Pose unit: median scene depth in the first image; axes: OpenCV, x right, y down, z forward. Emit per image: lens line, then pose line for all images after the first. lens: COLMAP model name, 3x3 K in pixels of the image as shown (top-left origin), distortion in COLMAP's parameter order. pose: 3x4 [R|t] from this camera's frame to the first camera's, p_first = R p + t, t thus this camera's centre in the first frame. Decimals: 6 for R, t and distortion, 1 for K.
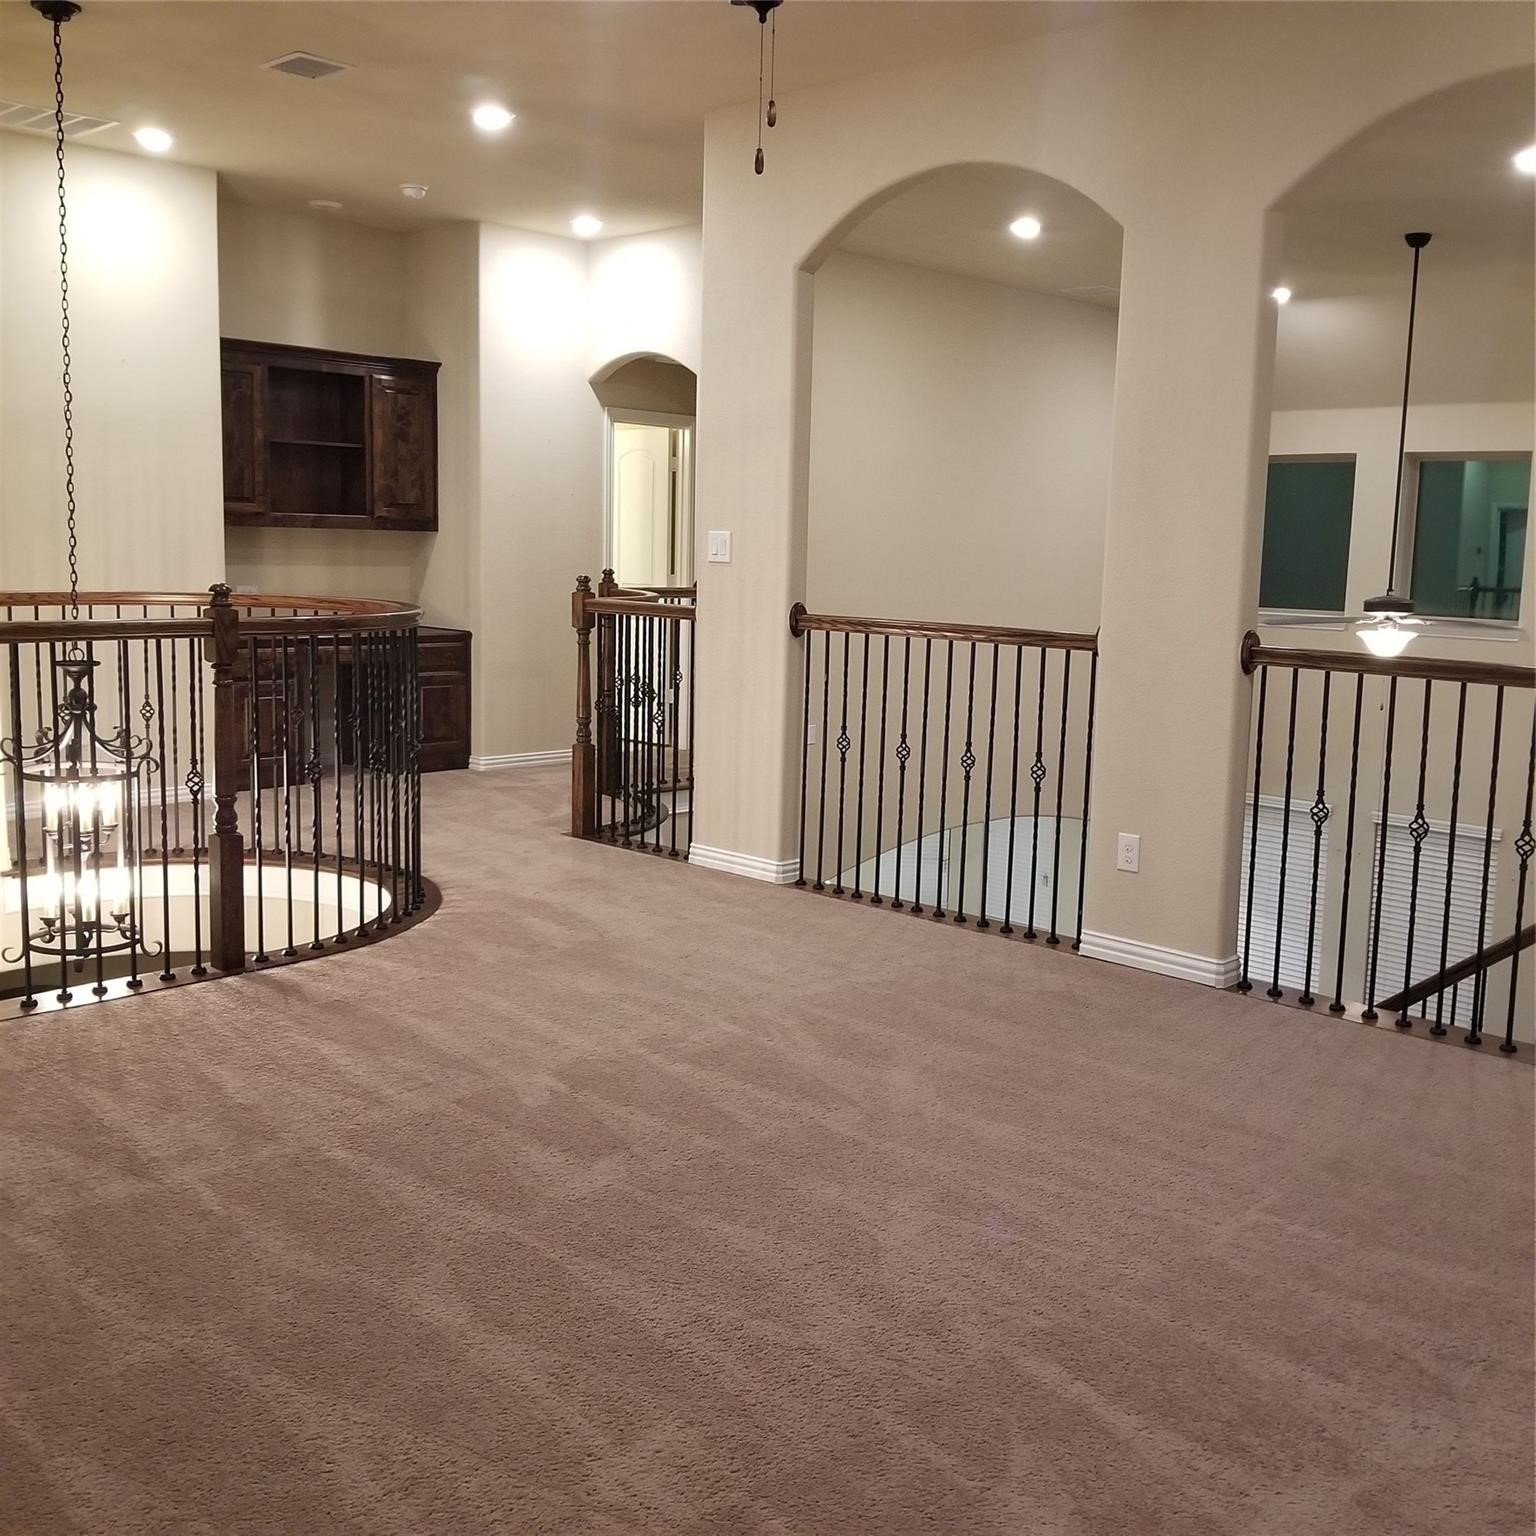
lens RADIAL K [[1646.0, 0, 767.1], [0, 1646.0, 758.9], [0, 0, 1]] dist [0.040528, 0.000000]
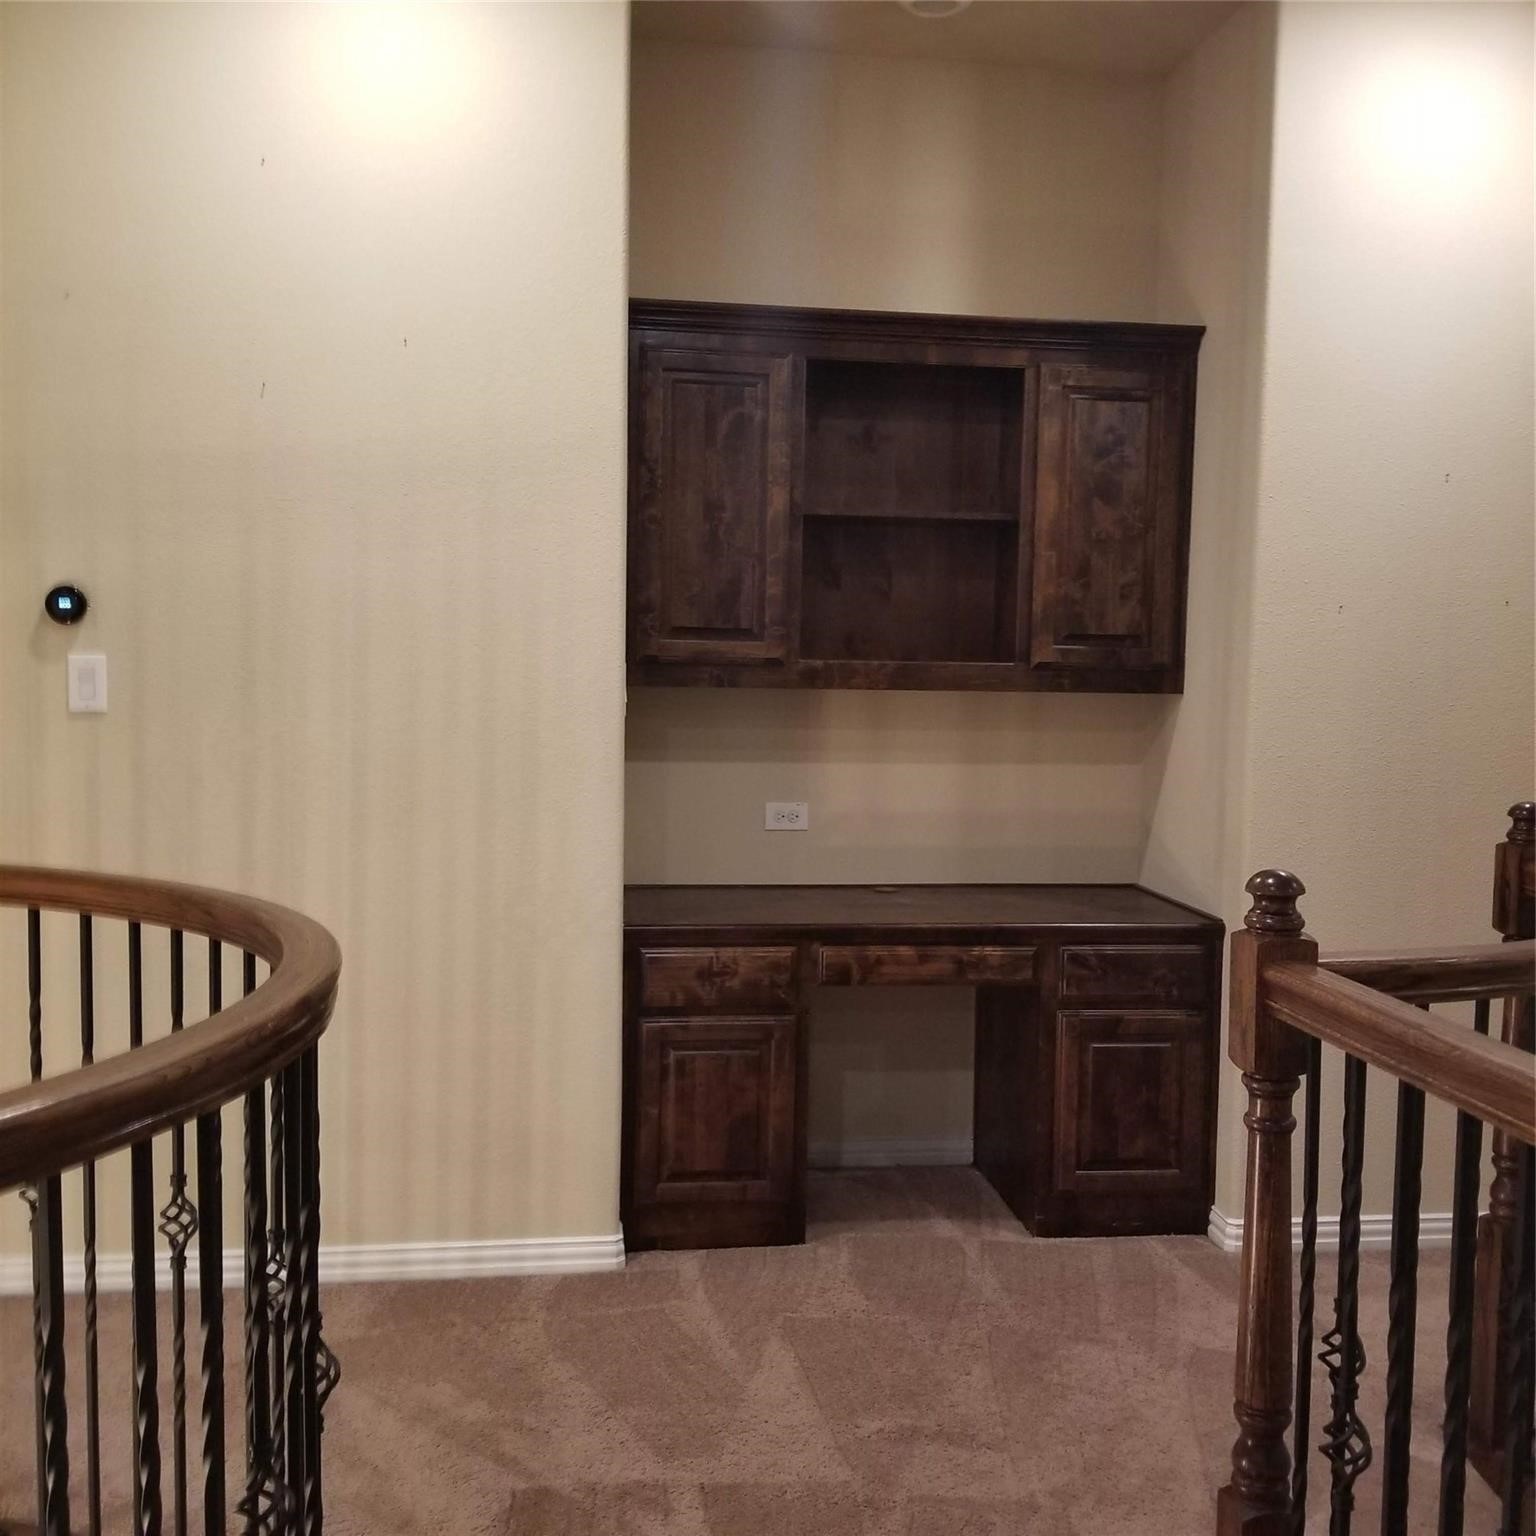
lens RADIAL K [[1646.0, 0, 772.2], [0, 1646.0, 789.2], [0, 0, 1]] dist [0.040528, 0.000000]
pose [[0.795436, 0.031832, -0.605201, -0.011756], [-0.076775, 0.995867, -0.048529, -0.082874], [0.601155, 0.085066, 0.794592, 0.586725]]
